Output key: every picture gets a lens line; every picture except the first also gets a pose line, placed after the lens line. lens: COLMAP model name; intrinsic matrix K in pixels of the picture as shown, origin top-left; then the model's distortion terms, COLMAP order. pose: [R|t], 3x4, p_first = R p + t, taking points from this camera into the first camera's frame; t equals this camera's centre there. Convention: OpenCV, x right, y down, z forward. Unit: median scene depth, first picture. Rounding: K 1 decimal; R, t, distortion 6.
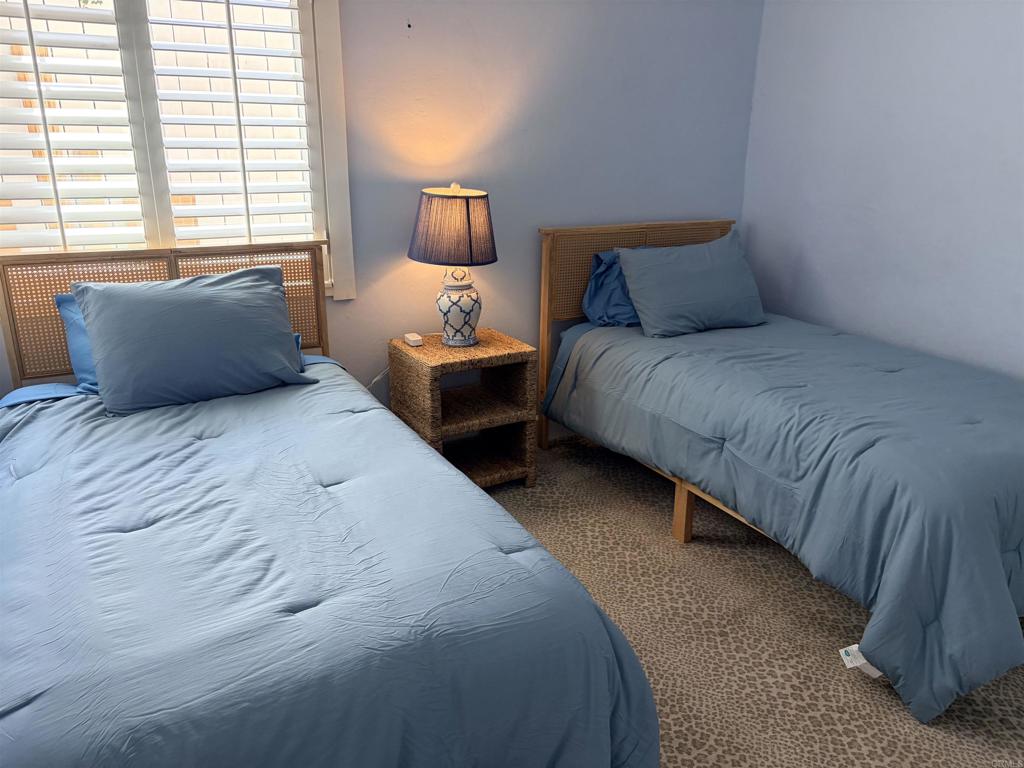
lens RADIAL K [[768.7, 0, 514.9], [0, 768.7, 385.1], [0, 0, 1]] dist [0.047523, -0.046291]
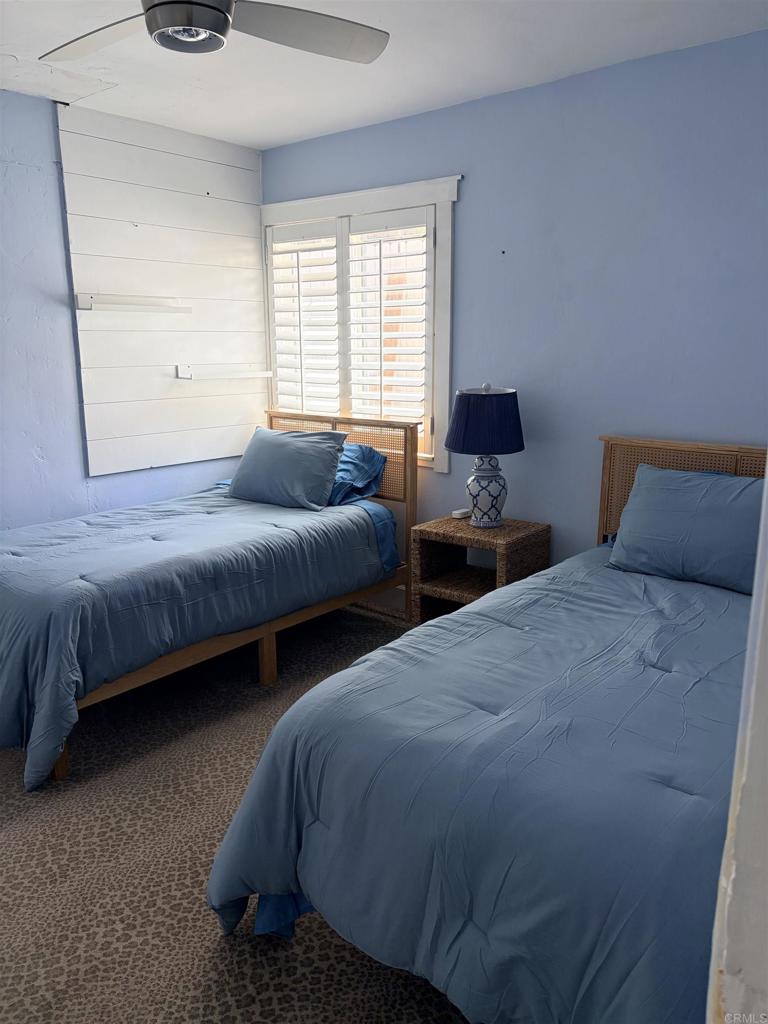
lens RADIAL K [[768.7, 0, 388.4], [0, 768.7, 512.8], [0, 0, 1]] dist [0.047523, -0.046291]
pose [[0.390588, 0.189817, -0.900783, 0.924969], [-0.271388, 0.958766, 0.084359, -0.134464], [0.879653, 0.211513, 0.425996, 0.420622]]
